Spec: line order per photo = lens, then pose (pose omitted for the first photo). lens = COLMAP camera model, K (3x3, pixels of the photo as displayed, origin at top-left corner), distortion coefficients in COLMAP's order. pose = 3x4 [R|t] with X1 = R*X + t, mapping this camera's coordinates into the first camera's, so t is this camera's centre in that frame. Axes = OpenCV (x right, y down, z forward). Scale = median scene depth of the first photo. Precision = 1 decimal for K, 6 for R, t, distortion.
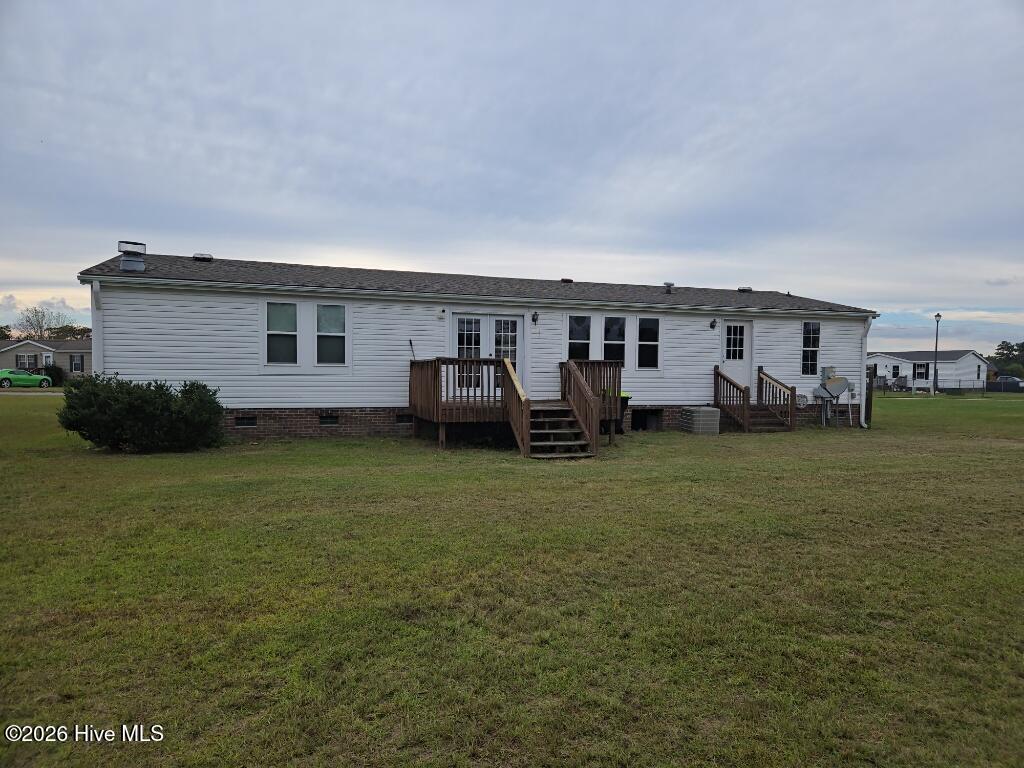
lens RADIAL K [[682.3, 0, 509.2], [0, 682.3, 385.0], [0, 0, 1]] dist [0.083078, -0.072070]
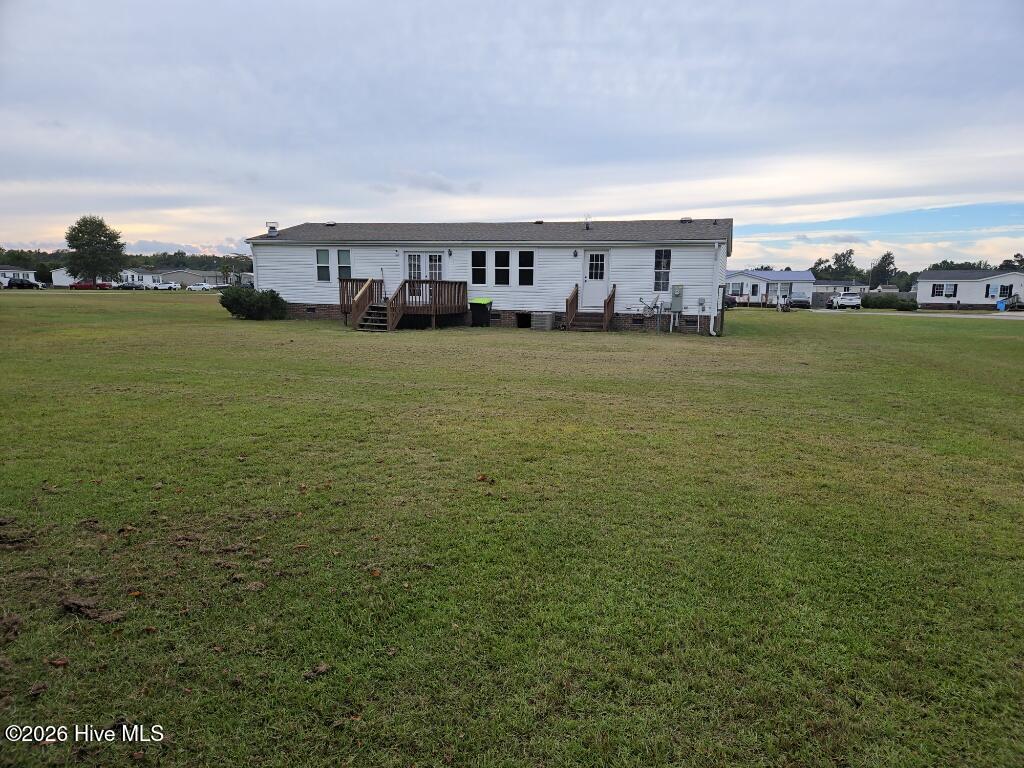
lens RADIAL K [[682.3, 0, 533.0], [0, 682.3, 369.5], [0, 0, 1]] dist [0.083078, -0.072070]
pose [[0.802061, 0.077238, -0.592226, 1.048117], [-0.020277, 0.994552, 0.102249, 0.004412], [0.596897, -0.070001, 0.799258, -0.167374]]
